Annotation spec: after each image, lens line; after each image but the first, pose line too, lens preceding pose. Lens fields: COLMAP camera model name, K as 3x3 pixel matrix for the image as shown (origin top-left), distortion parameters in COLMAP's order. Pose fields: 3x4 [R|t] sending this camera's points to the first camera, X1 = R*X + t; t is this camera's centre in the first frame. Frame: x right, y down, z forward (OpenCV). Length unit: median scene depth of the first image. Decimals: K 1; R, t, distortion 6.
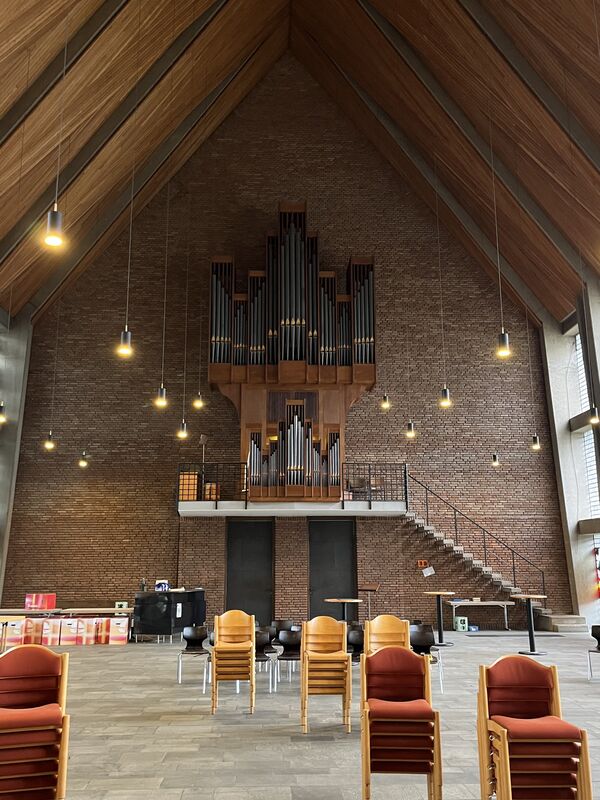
lens RADIAL K [[727.4, 0, 300.3], [0, 727.4, 404.5], [0, 0, 1]] dist [0.026448, 0.000000]
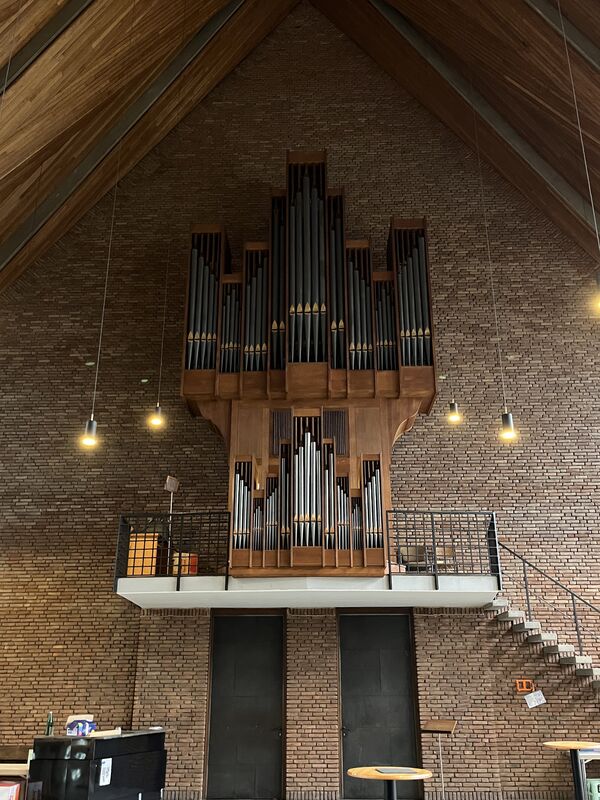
lens RADIAL K [[727.4, 0, 302.3], [0, 727.4, 399.2], [0, 0, 1]] dist [0.026448, 0.000000]
pose [[0.997402, -0.024449, -0.067766, 0.028086], [0.013794, 0.988059, -0.153455, 0.072166], [0.070708, 0.152122, 0.985829, 0.343051]]
